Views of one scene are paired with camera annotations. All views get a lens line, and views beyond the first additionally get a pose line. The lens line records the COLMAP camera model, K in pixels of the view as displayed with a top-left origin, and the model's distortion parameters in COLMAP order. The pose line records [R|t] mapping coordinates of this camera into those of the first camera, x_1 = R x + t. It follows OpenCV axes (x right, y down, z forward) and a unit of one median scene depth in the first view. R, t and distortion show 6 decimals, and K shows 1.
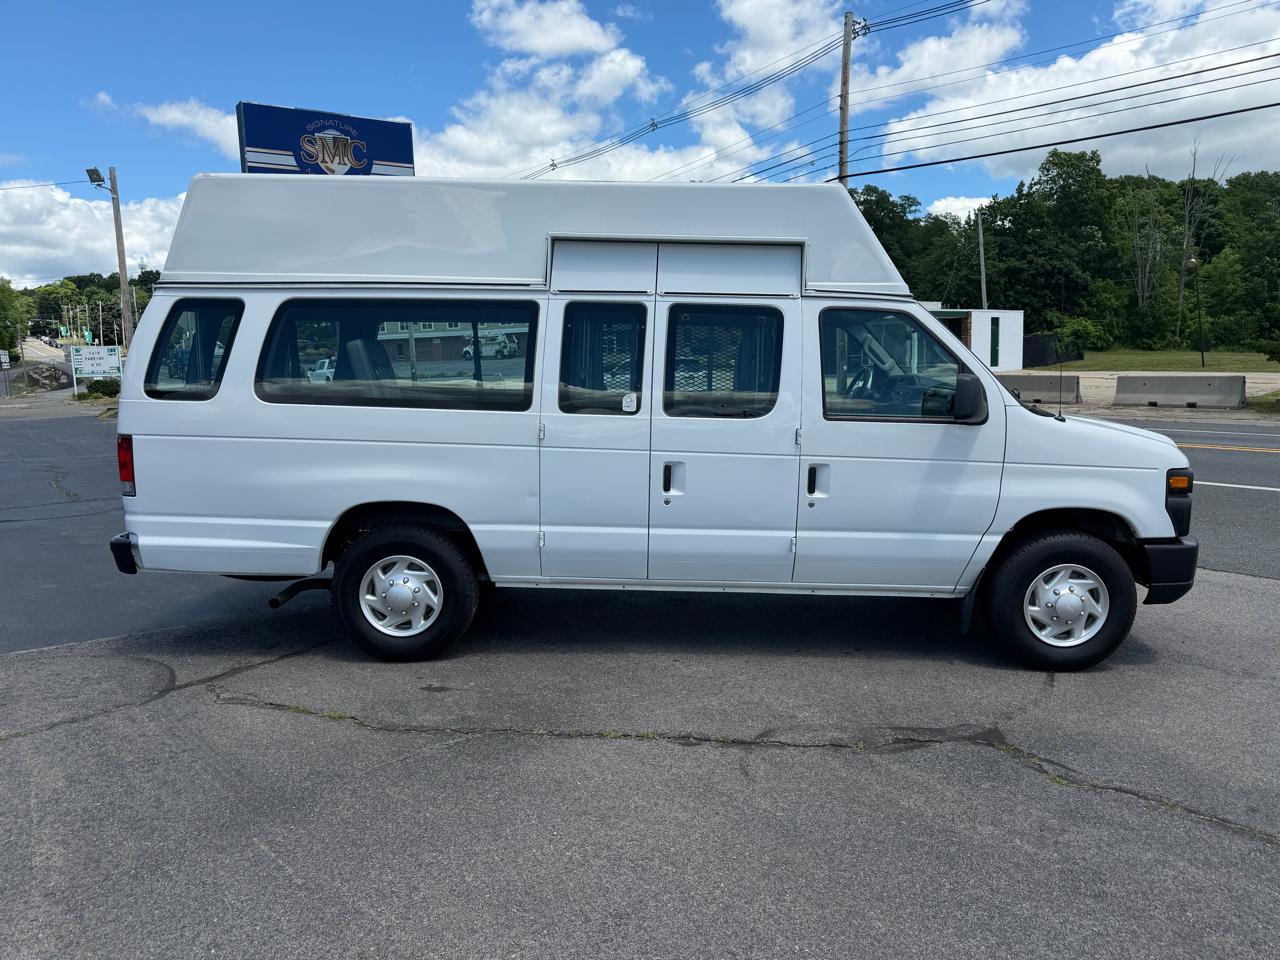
lens RADIAL K [[898.9, 0, 645.9], [0, 898.9, 494.0], [0, 0, 1]] dist [0.036265, -0.041849]
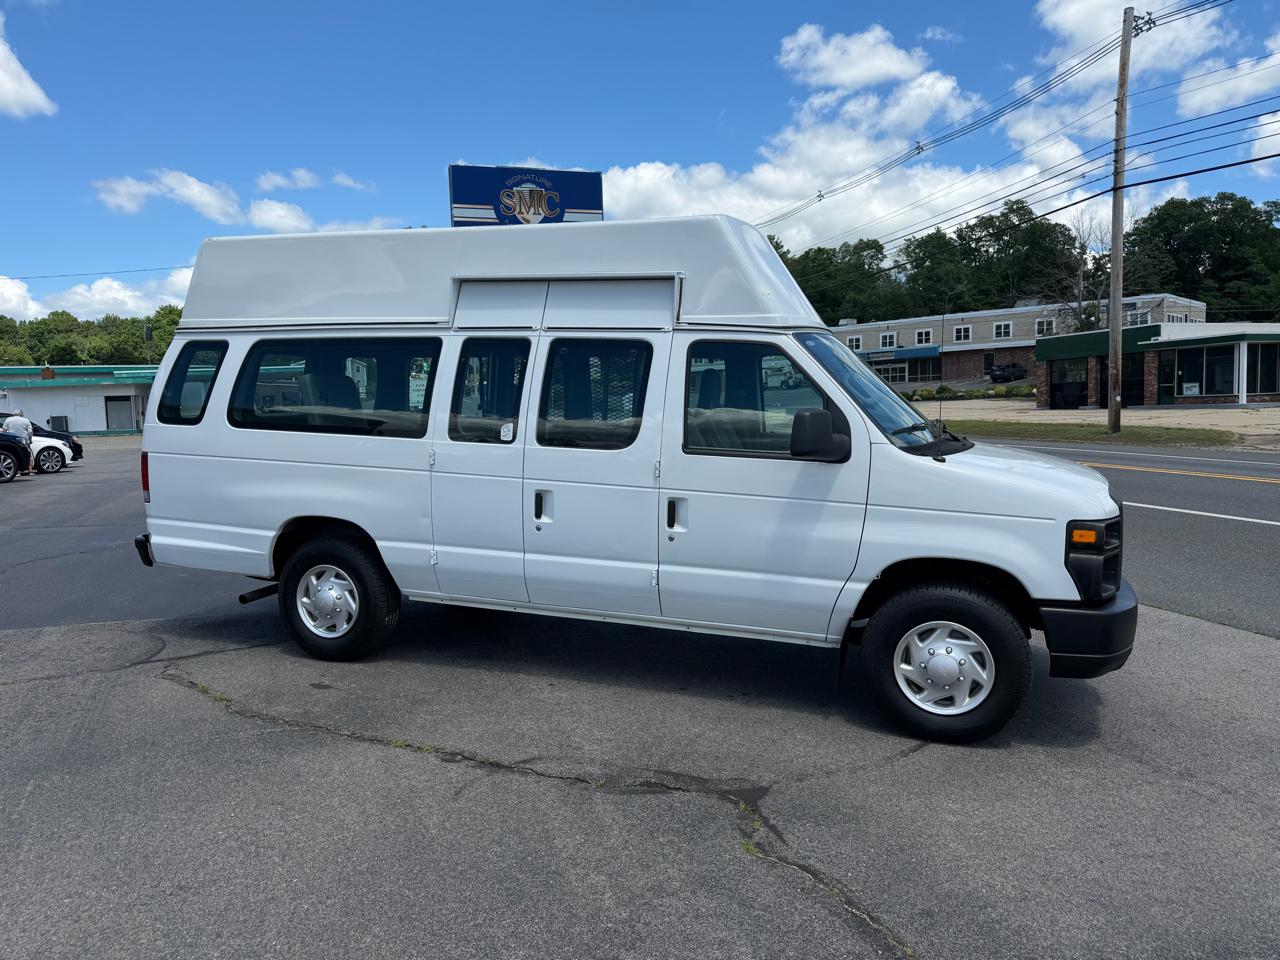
lens RADIAL K [[898.9, 0, 648.2], [0, 898.9, 492.0], [0, 0, 1]] dist [0.036265, -0.041849]
pose [[0.946143, 0.037628, -0.321555, 0.462009], [-0.048874, 0.998441, -0.026969, -0.011332], [0.320039, 0.041232, 0.946507, 0.056766]]
